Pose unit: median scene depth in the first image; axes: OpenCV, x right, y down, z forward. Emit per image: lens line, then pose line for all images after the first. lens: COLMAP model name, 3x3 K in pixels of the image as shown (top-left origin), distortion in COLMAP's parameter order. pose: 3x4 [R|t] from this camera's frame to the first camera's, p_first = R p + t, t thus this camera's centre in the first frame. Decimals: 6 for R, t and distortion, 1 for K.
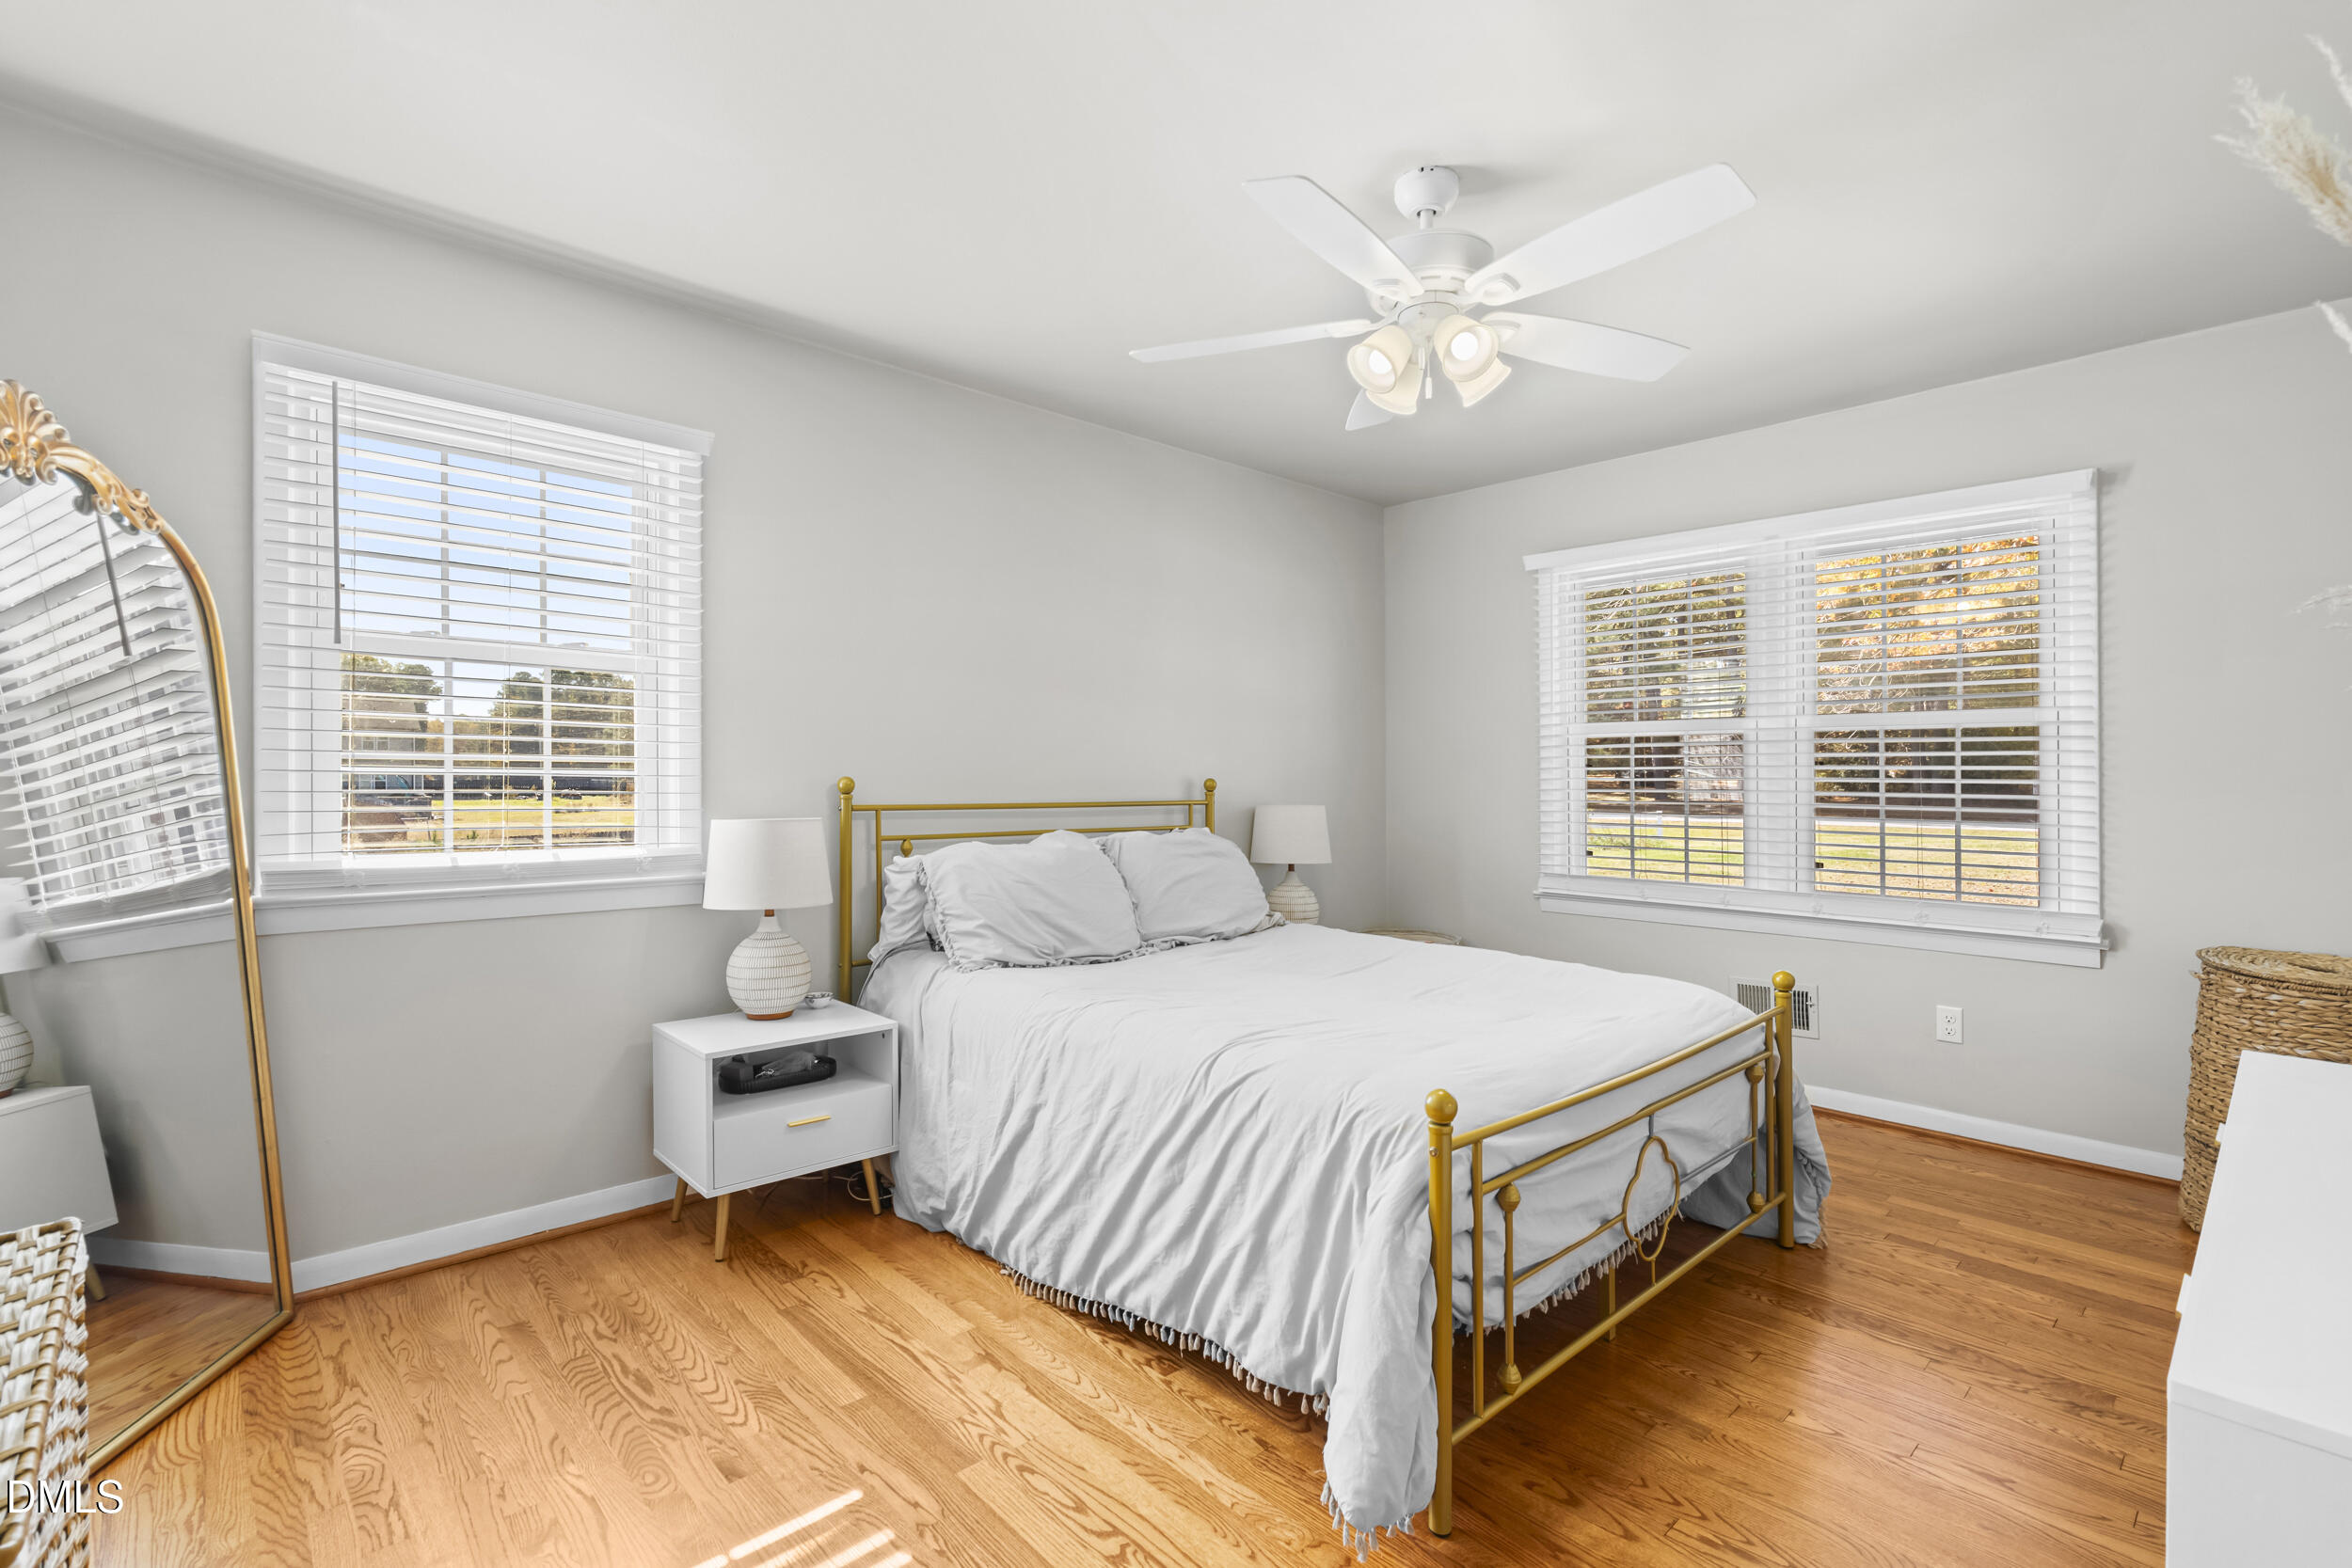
lens RADIAL K [[1060.8, 0, 1176.0], [0, 1060.8, 784.0], [0, 0, 1]] dist [-0.006164, 0.000826]
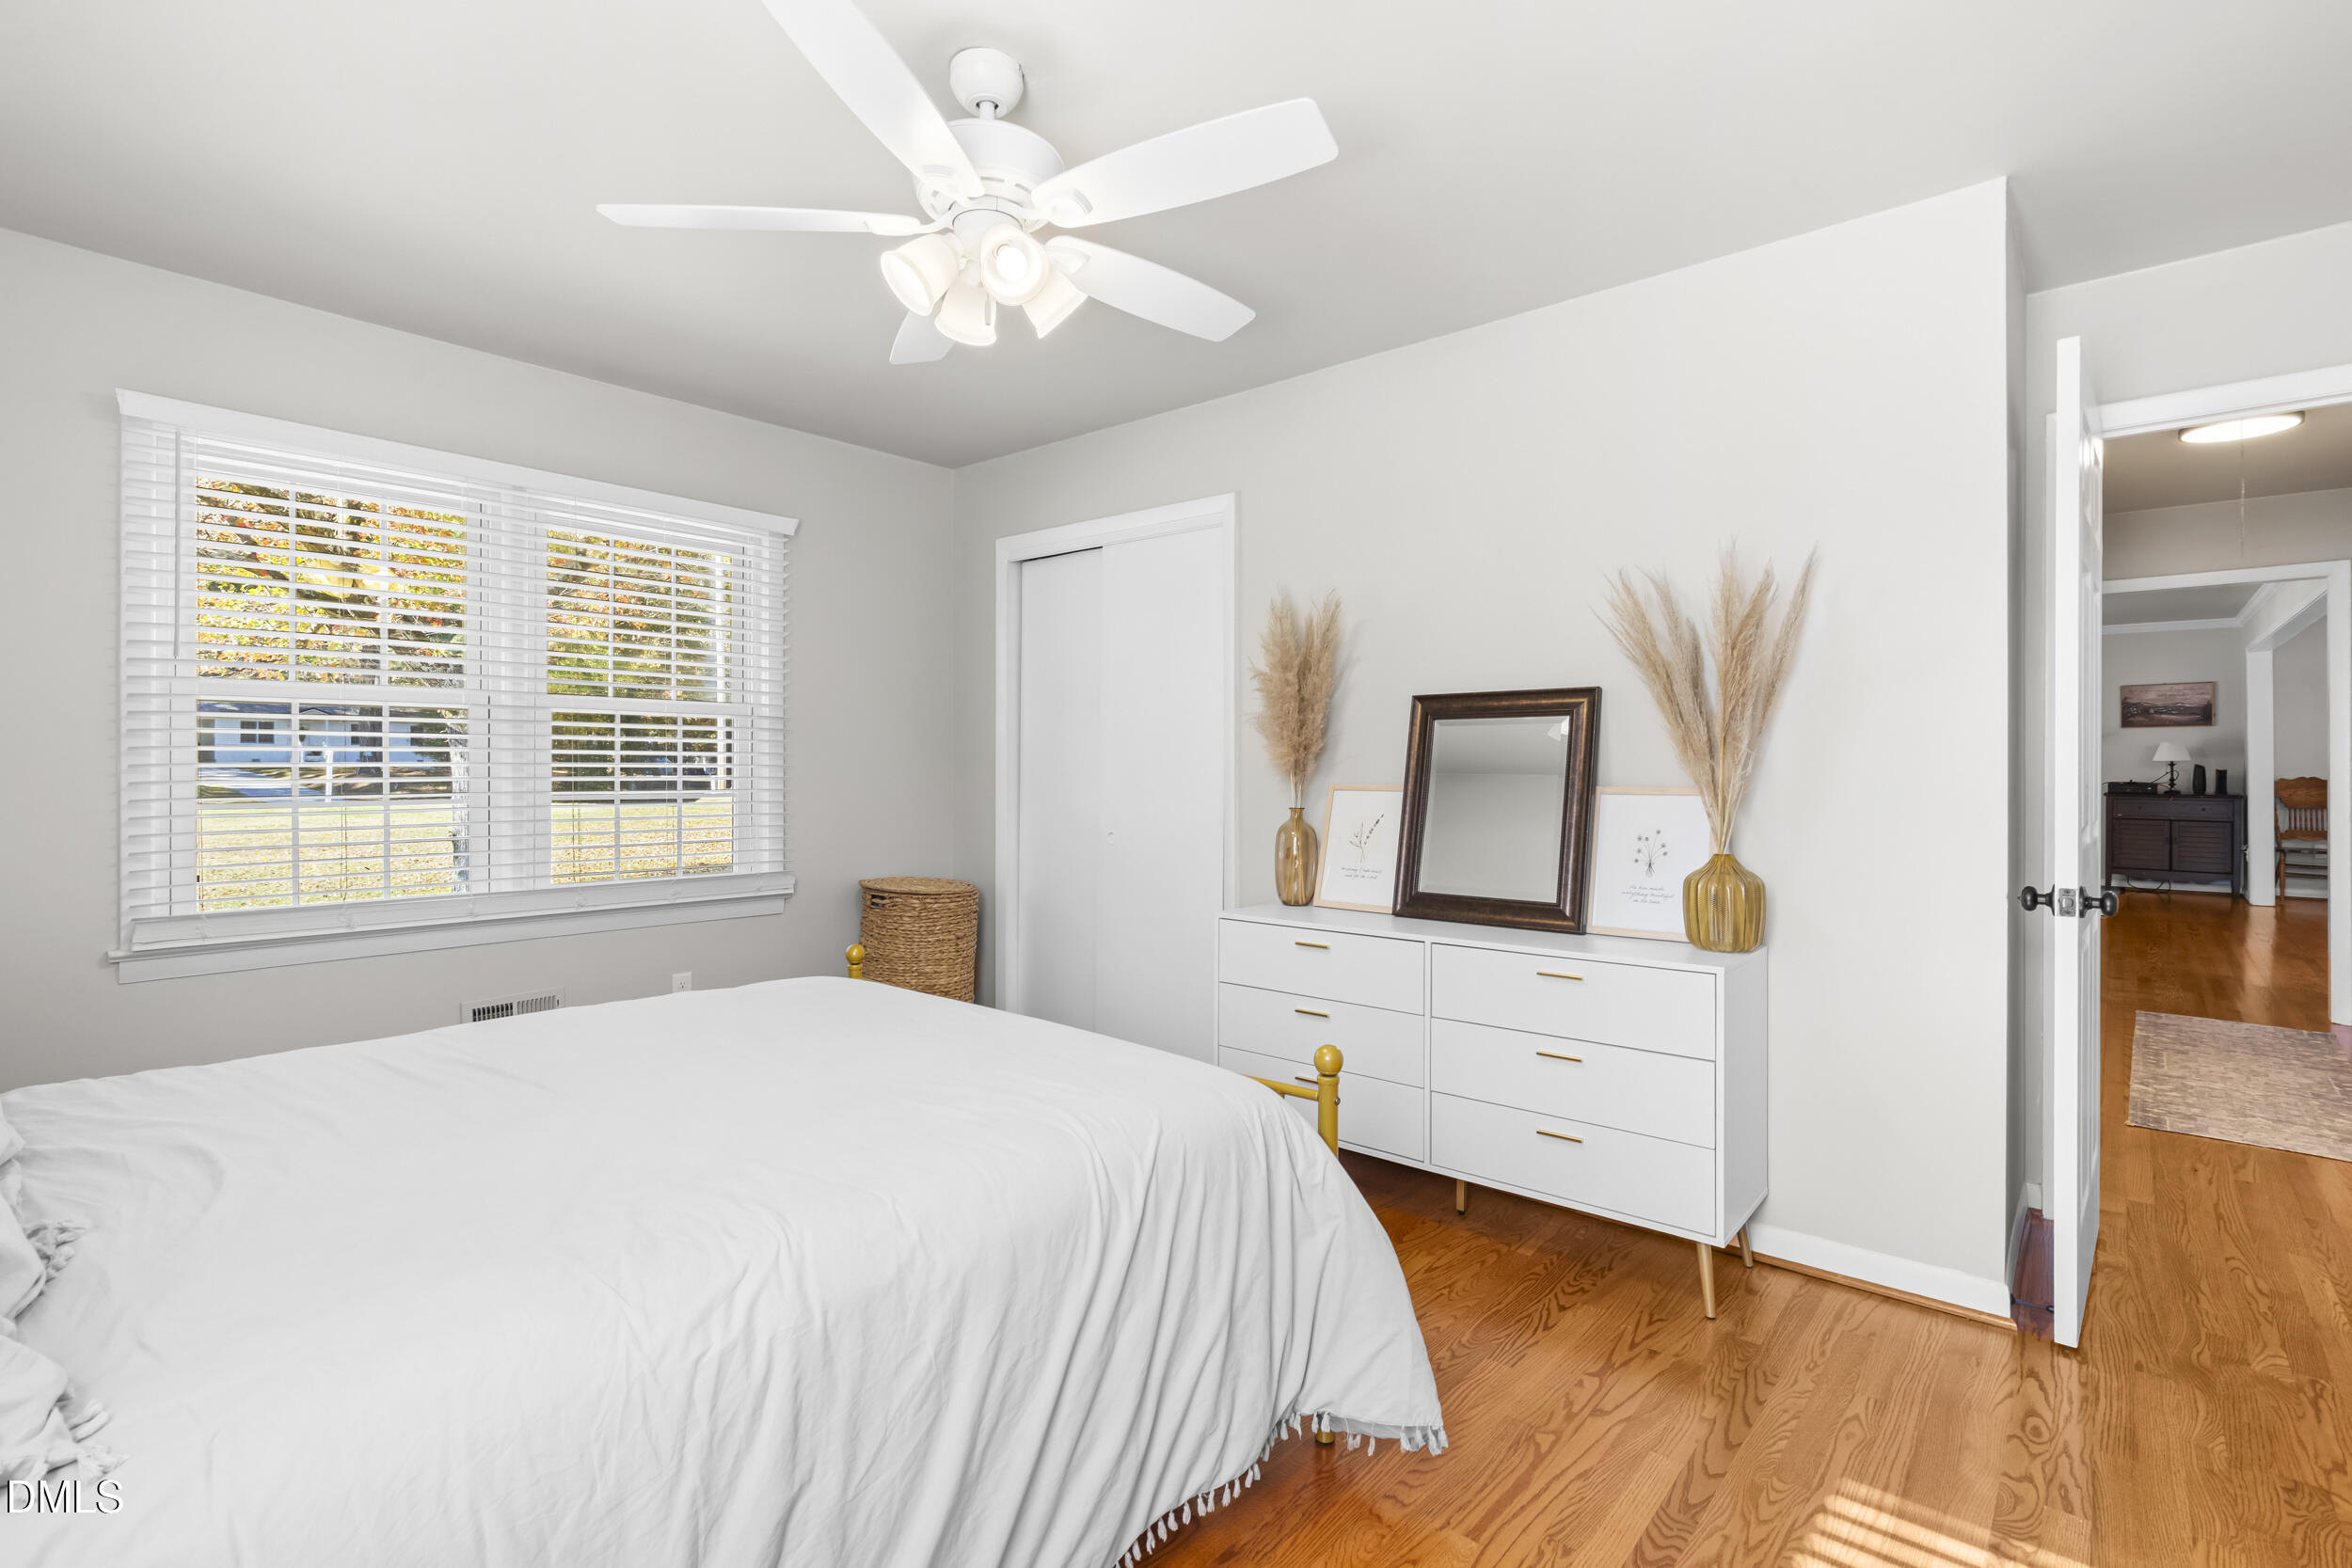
lens RADIAL K [[1072.2, 0, 1174.4], [0, 1072.2, 766.6], [0, 0, 1]] dist [0.000806, 0.000106]
pose [[-0.087817, -0.007381, 0.996109, -0.571237], [0.002579, 0.999968, 0.007637, -0.012417], [-0.996133, 0.003239, -0.087795, 0.830877]]
